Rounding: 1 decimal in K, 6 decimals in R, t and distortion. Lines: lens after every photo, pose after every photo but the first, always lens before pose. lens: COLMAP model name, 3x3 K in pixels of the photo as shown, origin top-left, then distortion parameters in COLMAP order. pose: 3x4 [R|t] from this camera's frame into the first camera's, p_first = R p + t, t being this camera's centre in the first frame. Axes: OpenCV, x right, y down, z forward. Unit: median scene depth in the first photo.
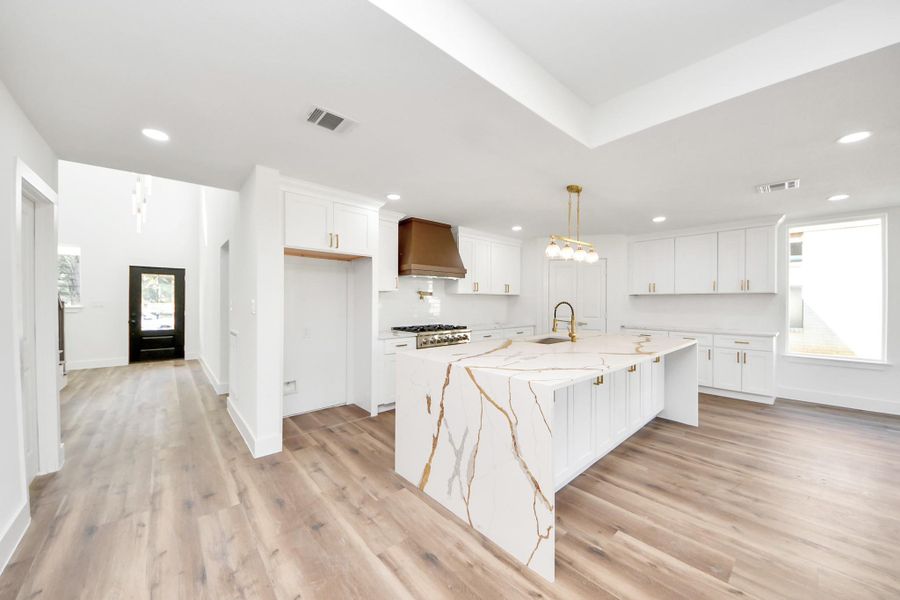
lens RADIAL K [[321.2, 0, 447.1], [0, 321.2, 301.0], [0, 0, 1]] dist [0.012071, -0.011258]
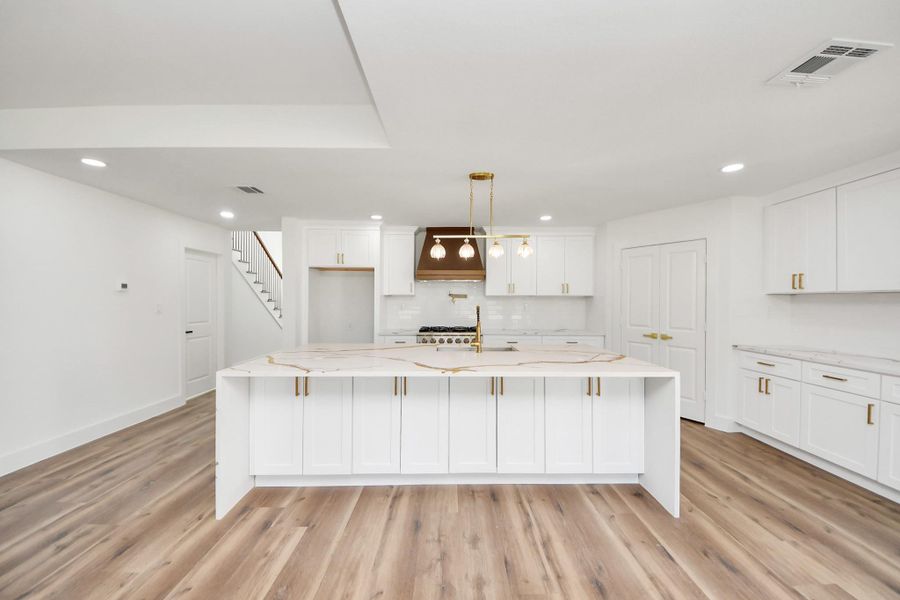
lens RADIAL K [[325.3, 0, 456.0], [0, 325.3, 301.0], [0, 0, 1]] dist [0.009697, -0.012081]
pose [[0.758243, 0.001933, -0.651969, 1.213361], [-0.001102, 0.999998, 0.001683, -0.017633], [0.651971, -0.000558, 0.758244, 0.392781]]
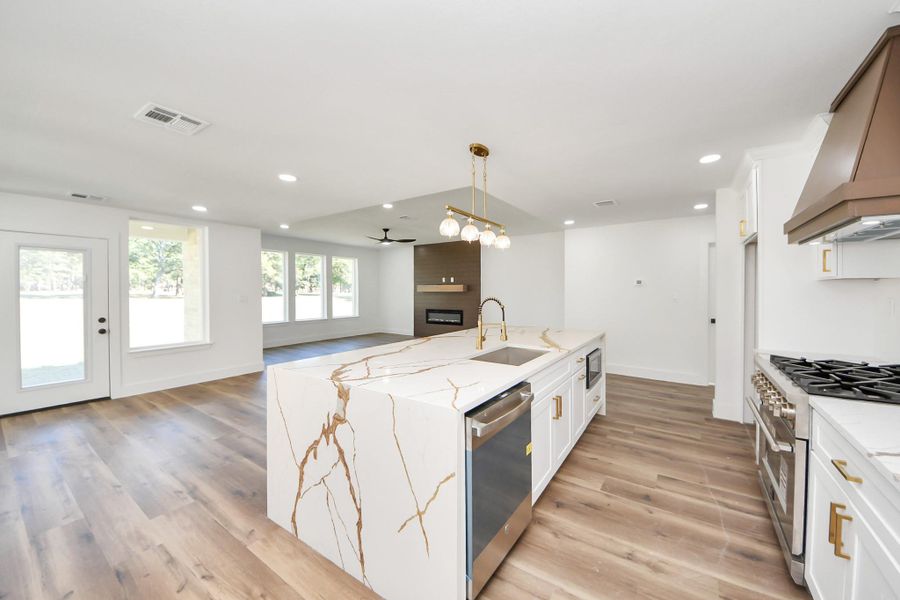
lens RADIAL K [[347.9, 0, 434.5], [0, 347.9, 295.2], [0, 0, 1]] dist [0.016976, -0.011182]
pose [[-0.980108, 0.003347, -0.198434, 0.884572], [0.000960, 0.999926, 0.012124, -0.018265], [0.198460, 0.011692, -0.980039, 2.349588]]
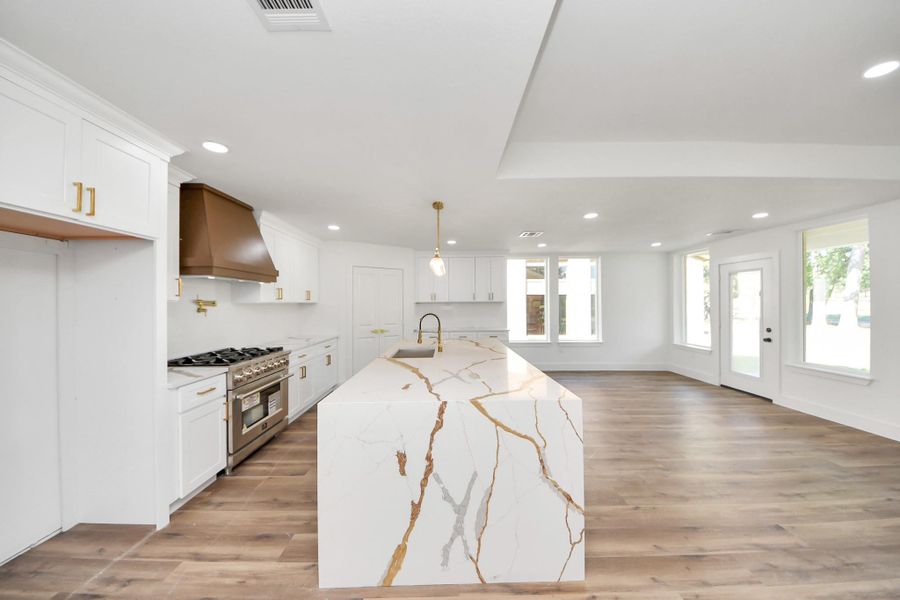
lens RADIAL K [[325.3, 0, 456.0], [0, 325.3, 301.0], [0, 0, 1]] dist [0.009697, -0.012081]
pose [[0.647243, 0.000626, 0.762283, -0.479834], [0.005653, 0.999968, -0.005621, -0.041063], [-0.762262, 0.007947, 0.647219, 0.365696]]
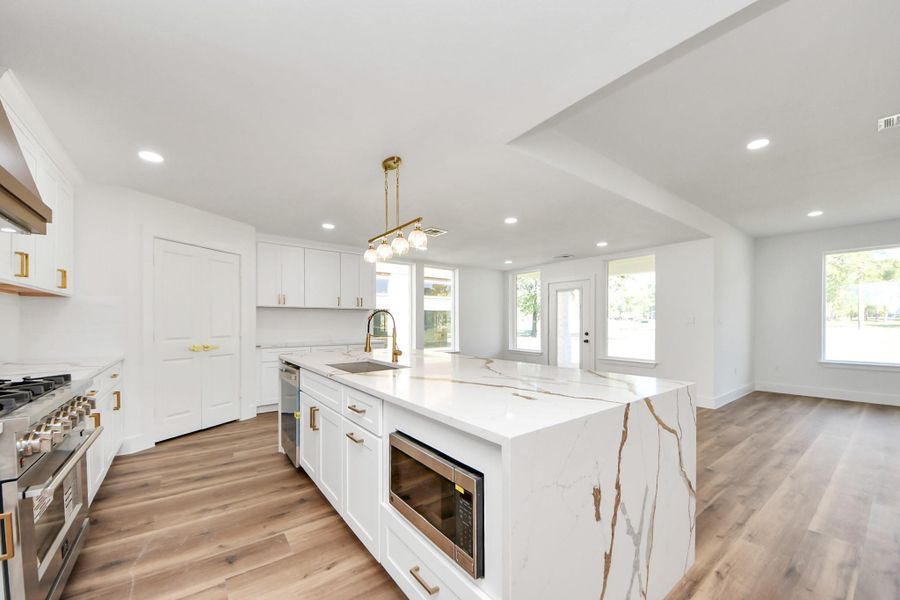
lens RADIAL K [[336.0, 0, 458.8], [0, 336.0, 324.4], [0, 0, 1]] dist [0.010903, -0.013653]
pose [[0.068402, -0.009170, 0.997616, -0.514576], [-0.003184, 0.999951, 0.009410, 0.035375], [-0.997653, -0.003820, 0.068369, 1.032532]]
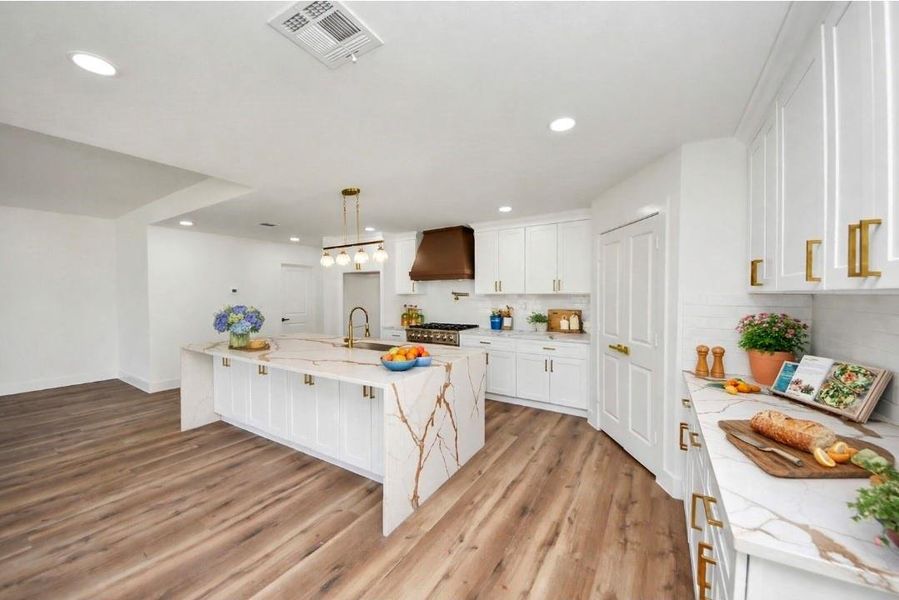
lens RADIAL K [[330.5, 0, 464.1], [0, 330.5, 296.0], [0, 0, 1]] dist [0.010416, -0.009462]
pose [[0.295308, 0.004972, -0.955389, 1.944736], [0.003357, 0.999975, 0.006242, -0.048815], [0.955396, -0.005051, 0.295284, 1.371846]]
